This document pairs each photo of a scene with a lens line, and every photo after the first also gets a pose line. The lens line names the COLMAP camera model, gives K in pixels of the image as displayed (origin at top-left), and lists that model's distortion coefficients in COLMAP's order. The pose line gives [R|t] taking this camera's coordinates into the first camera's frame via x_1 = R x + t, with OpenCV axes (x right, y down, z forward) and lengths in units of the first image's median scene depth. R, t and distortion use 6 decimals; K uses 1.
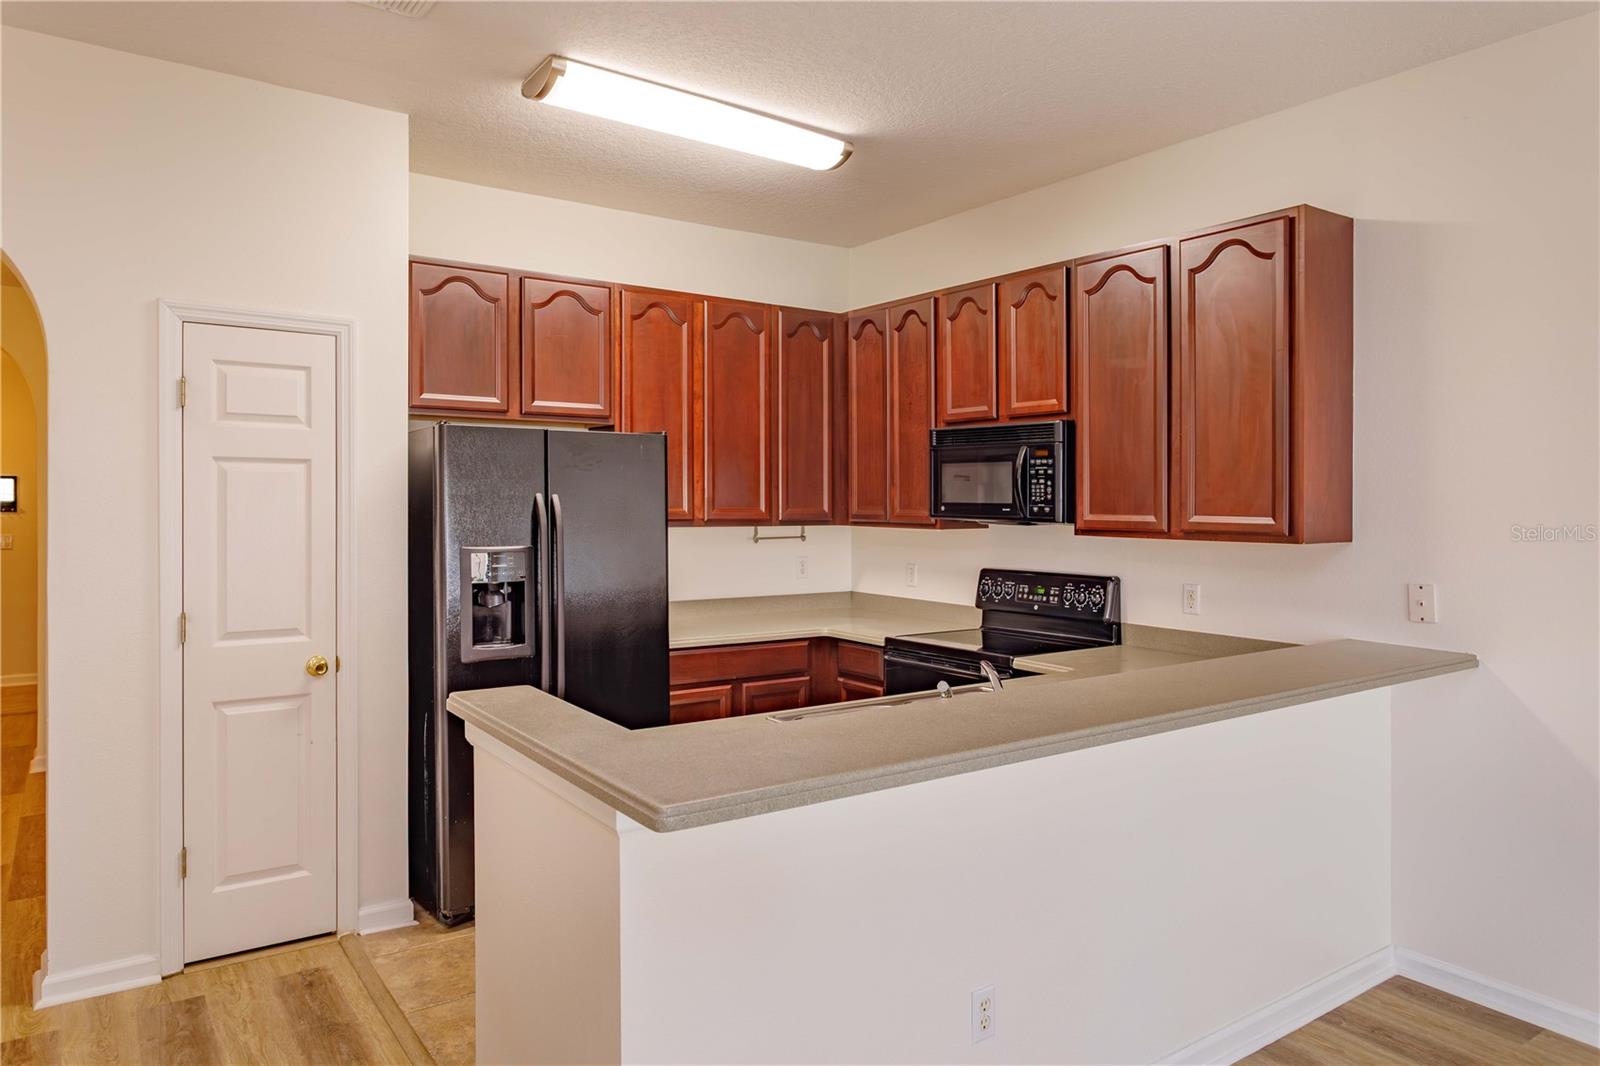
lens RADIAL K [[1032.8, 0, 755.2], [0, 1032.8, 521.6], [0, 0, 1]] dist [-0.001222, 0.000755]
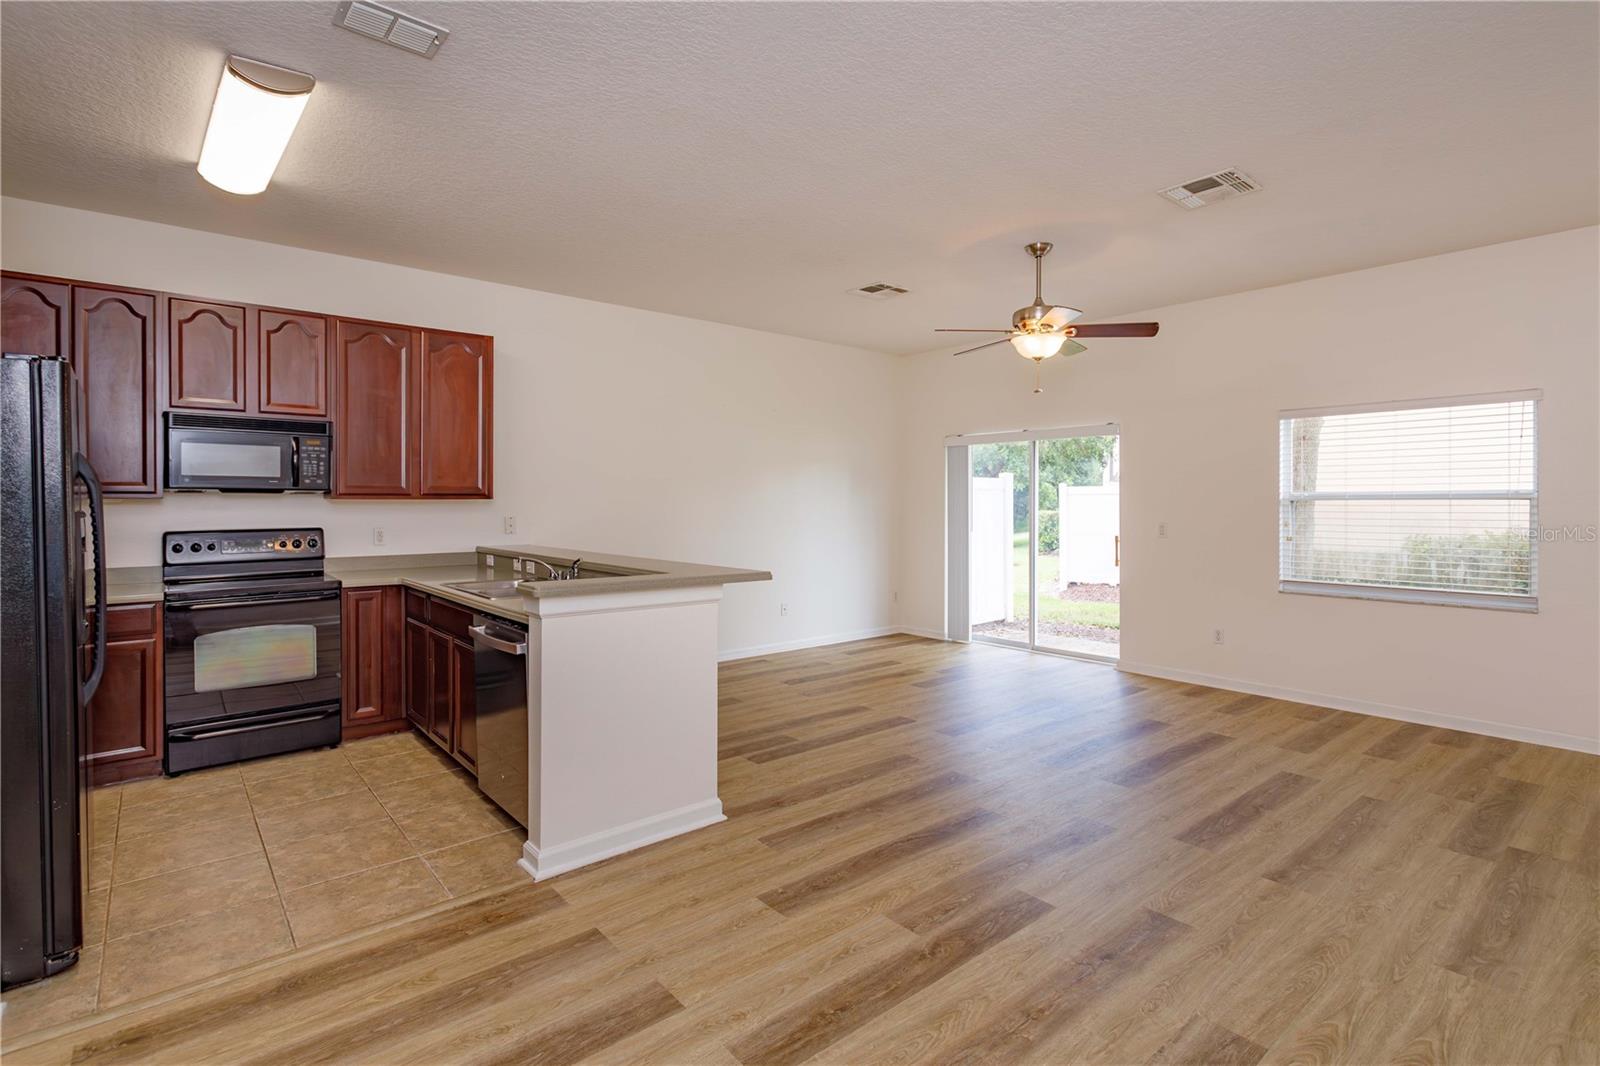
lens RADIAL K [[784.5, 0, 820.3], [0, 784.5, 499.8], [0, 0, 1]] dist [-0.002921, 0.000496]
pose [[-0.111248, -0.001892, 0.993791, -0.901524], [0.023734, 0.999708, 0.004560, 0.025975], [-0.993509, 0.024094, -0.111170, 0.422284]]
